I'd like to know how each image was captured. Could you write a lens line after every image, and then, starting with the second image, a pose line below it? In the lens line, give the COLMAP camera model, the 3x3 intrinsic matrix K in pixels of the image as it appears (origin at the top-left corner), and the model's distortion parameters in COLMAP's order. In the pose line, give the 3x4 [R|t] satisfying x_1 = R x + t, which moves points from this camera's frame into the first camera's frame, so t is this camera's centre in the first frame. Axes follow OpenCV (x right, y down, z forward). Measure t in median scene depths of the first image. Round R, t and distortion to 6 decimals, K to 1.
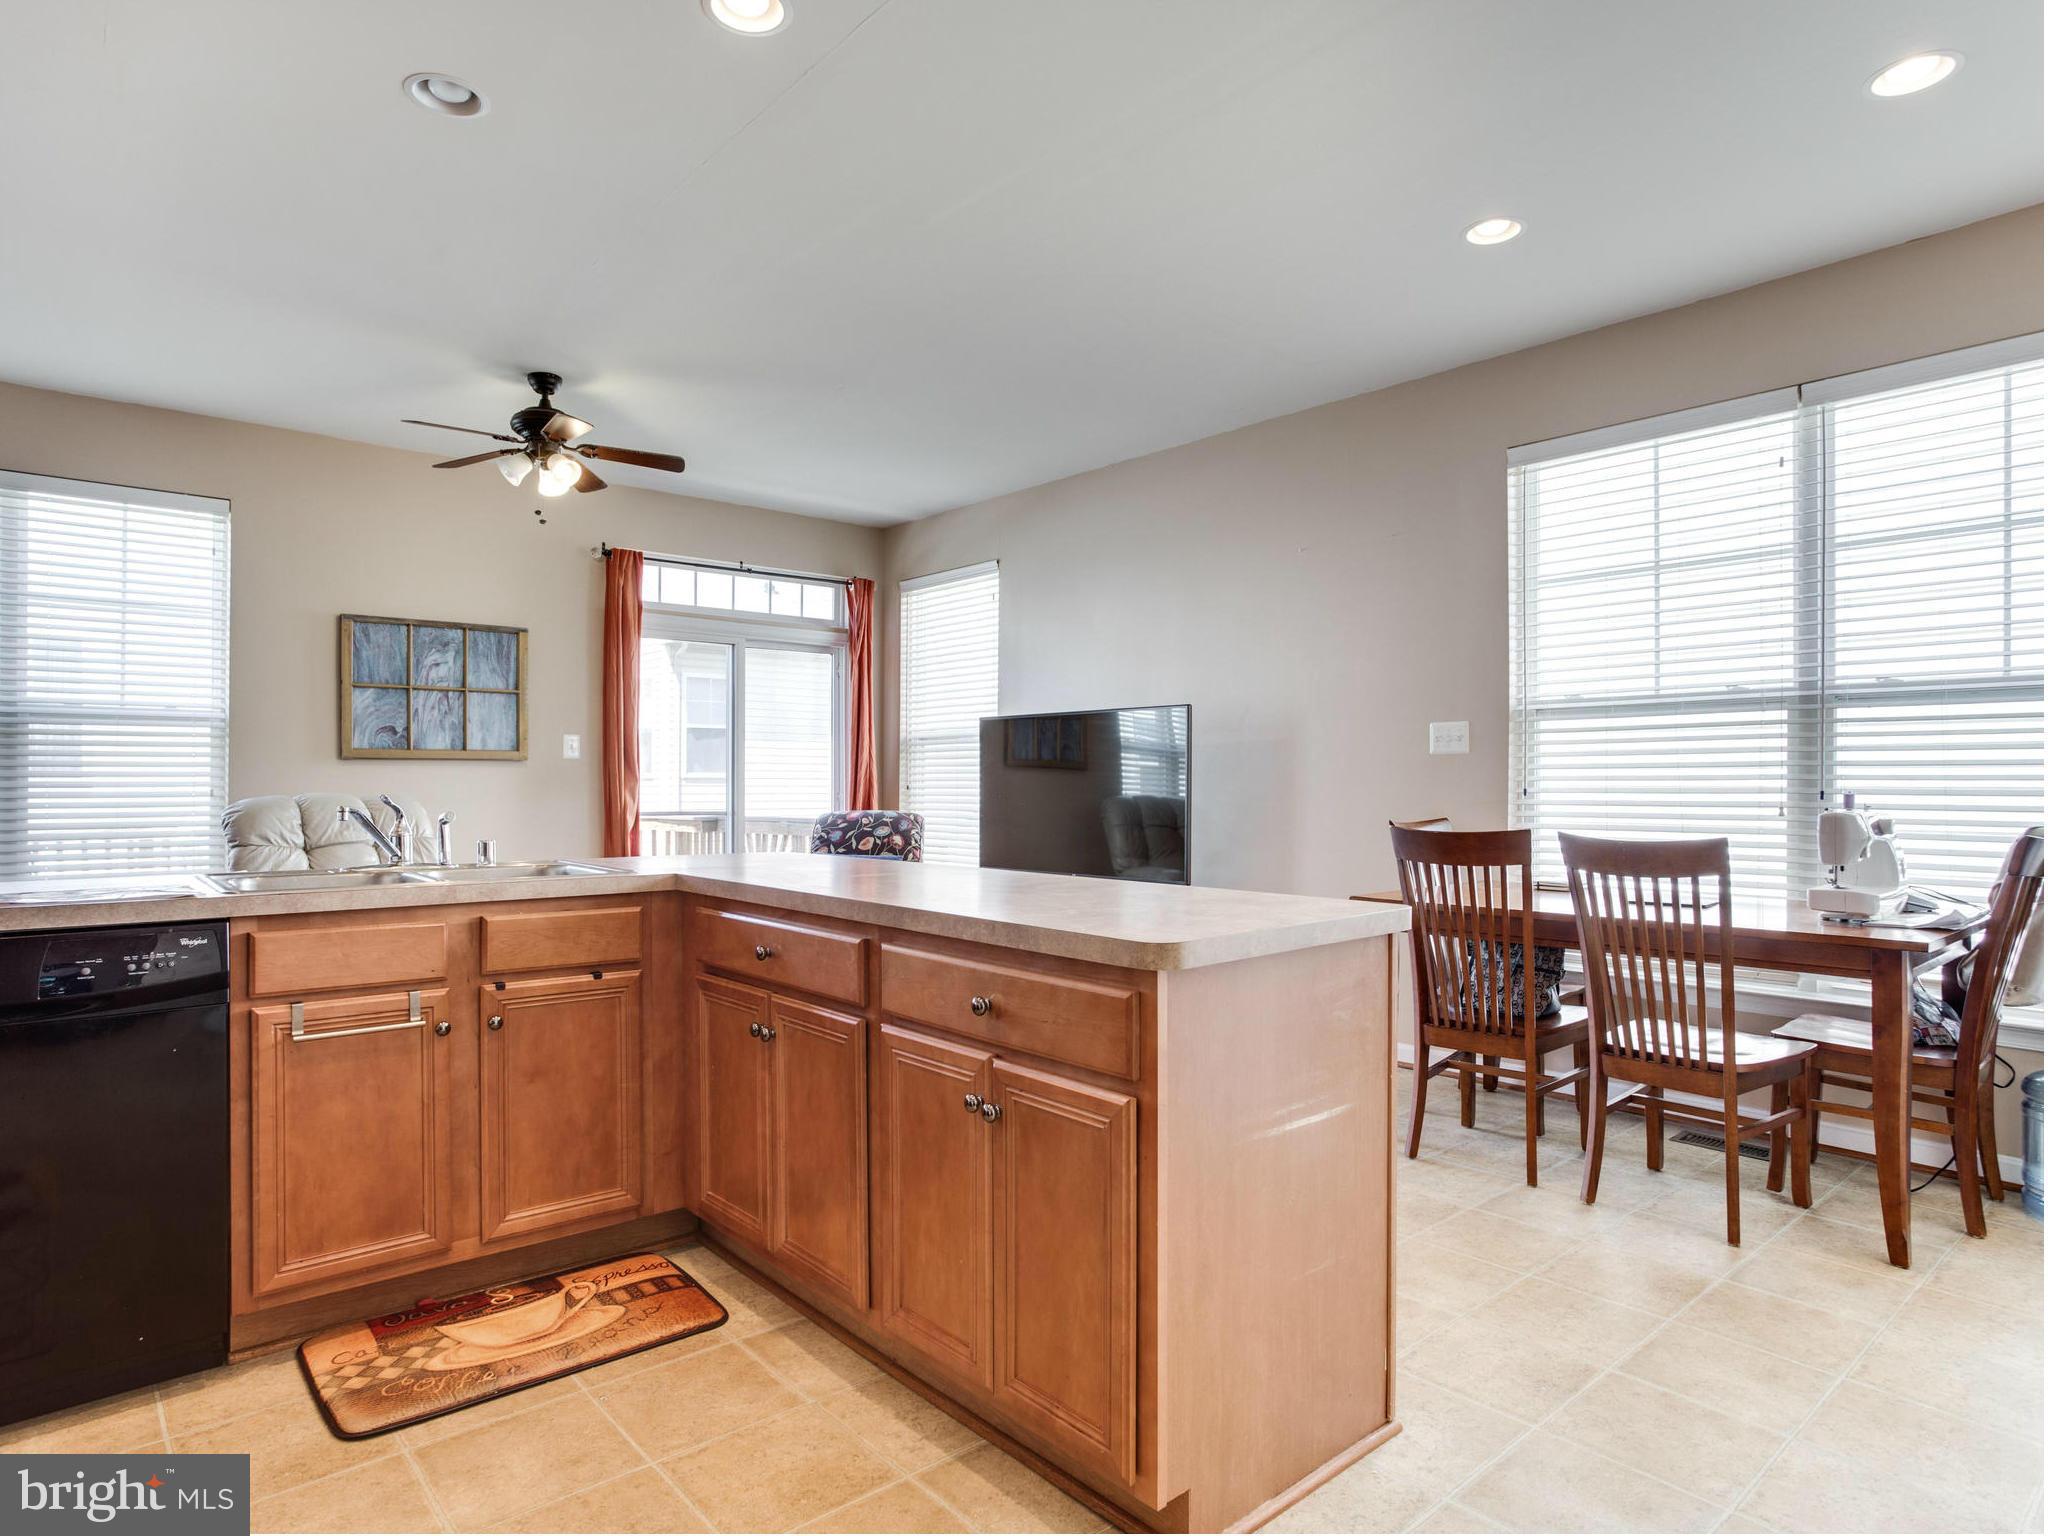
lens RADIAL K [[1125.4, 0, 1016.5], [0, 1125.4, 776.1], [0, 0, 1]] dist [-0.052820, 0.031886]
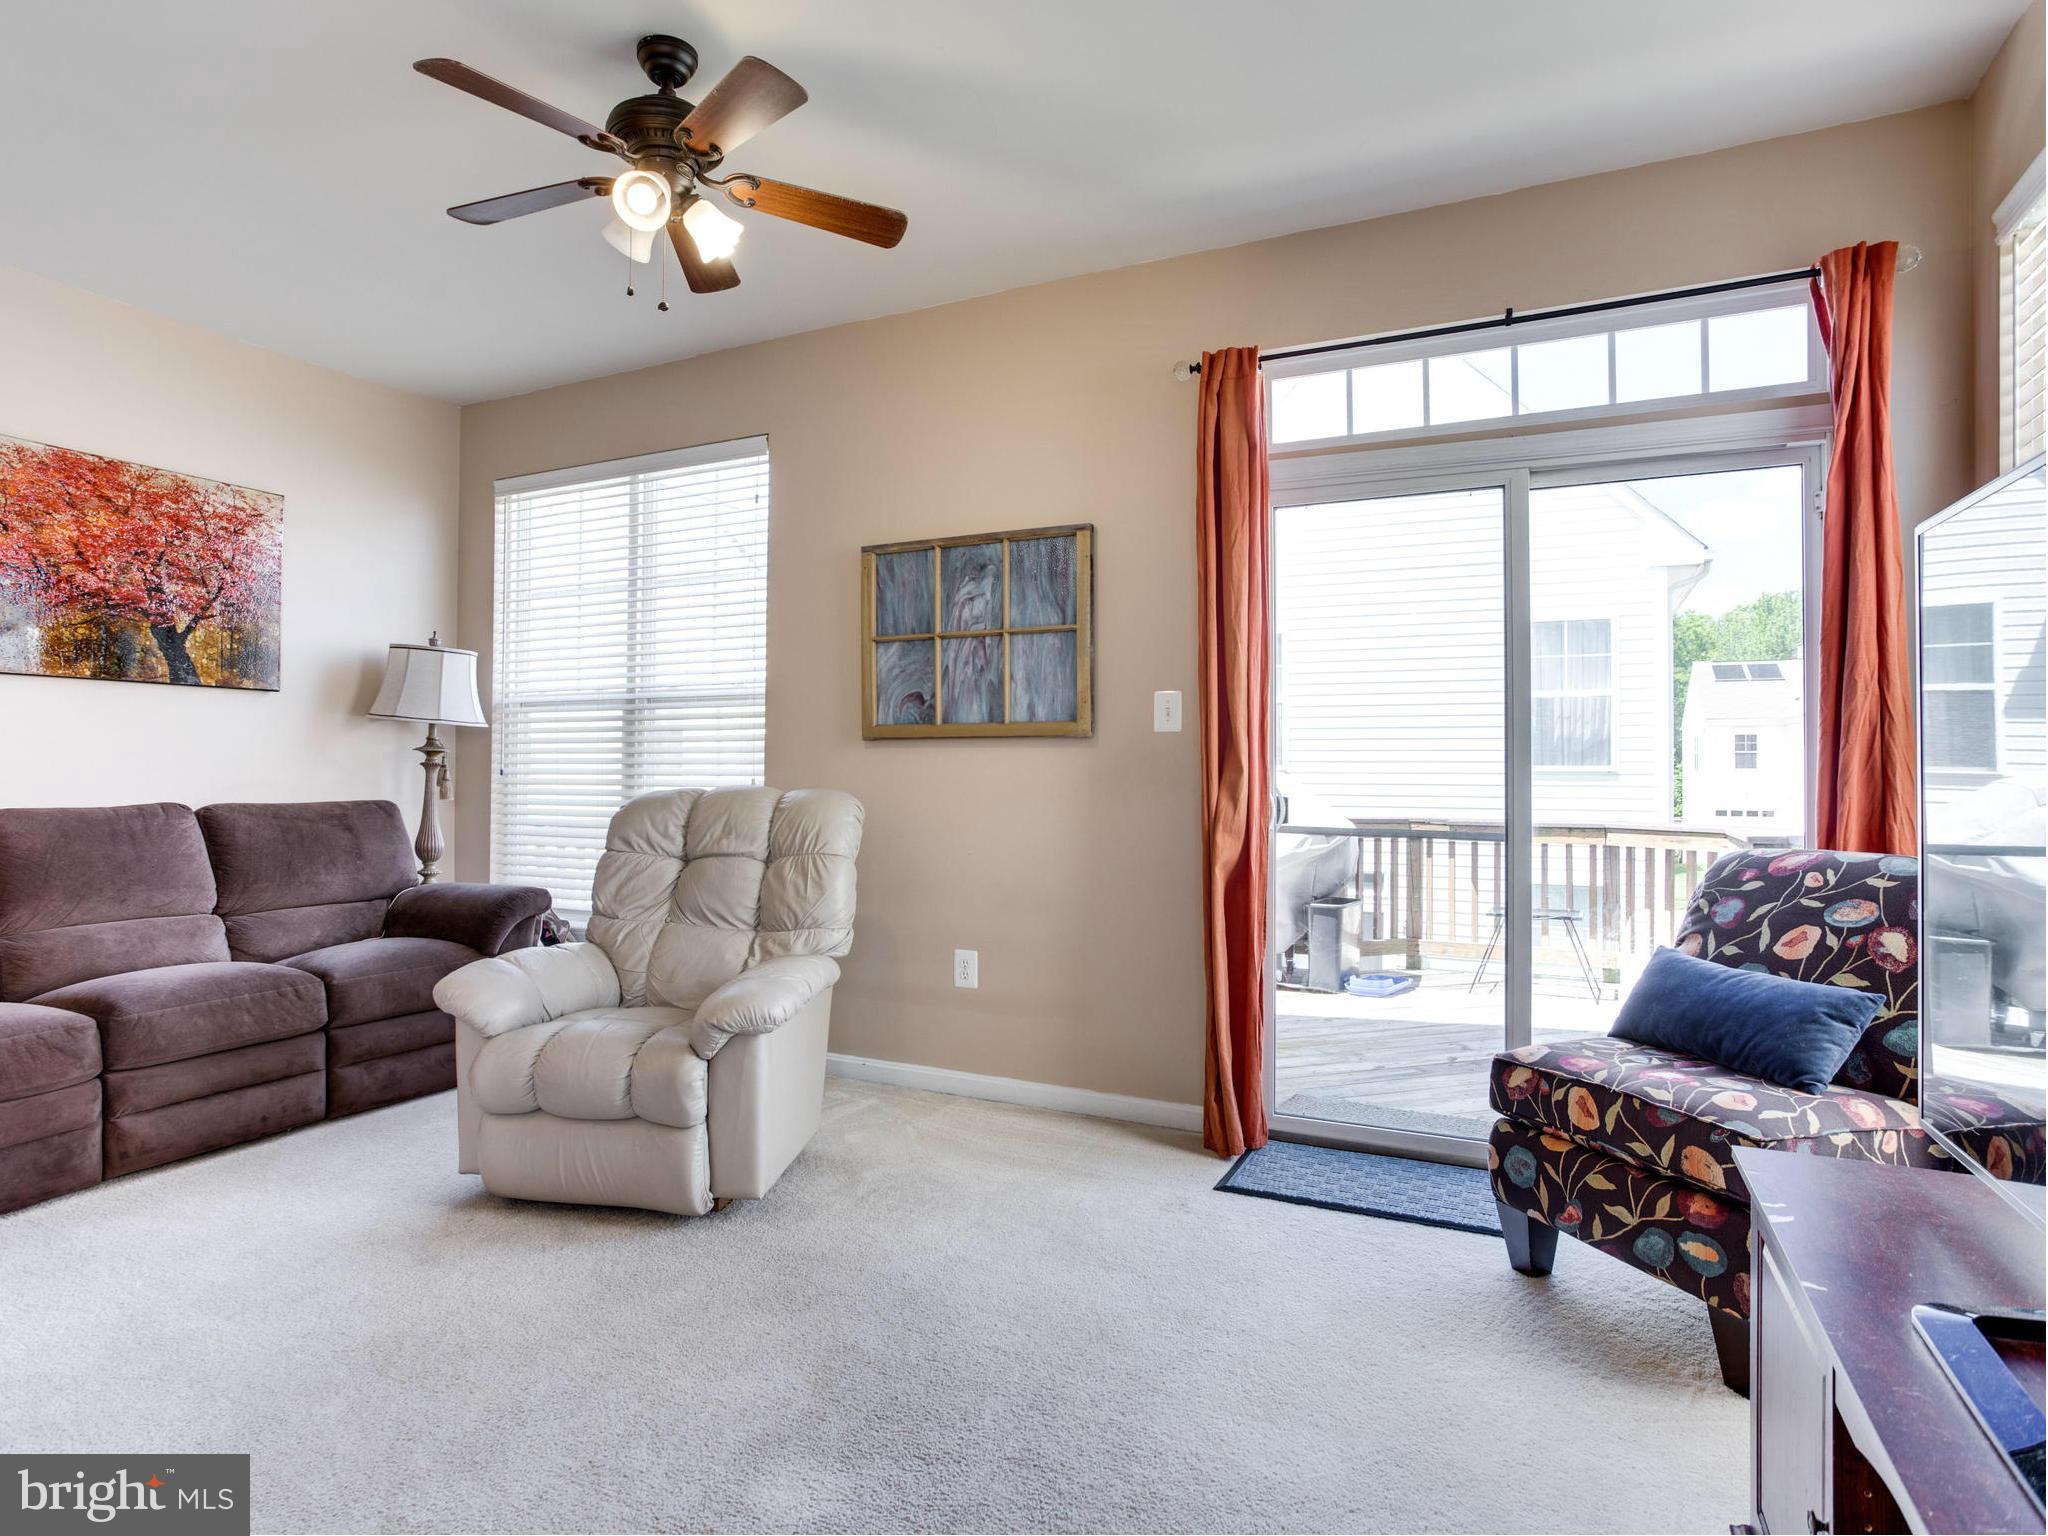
lens RADIAL K [[1125.4, 0, 1032.3], [0, 1125.4, 736.6], [0, 0, 1]] dist [-0.052820, 0.031886]
pose [[0.385286, -0.022365, -0.922526, 0.334422], [0.002009, 0.999724, -0.023397, 0.001078], [0.922795, 0.007162, 0.385225, 2.005667]]
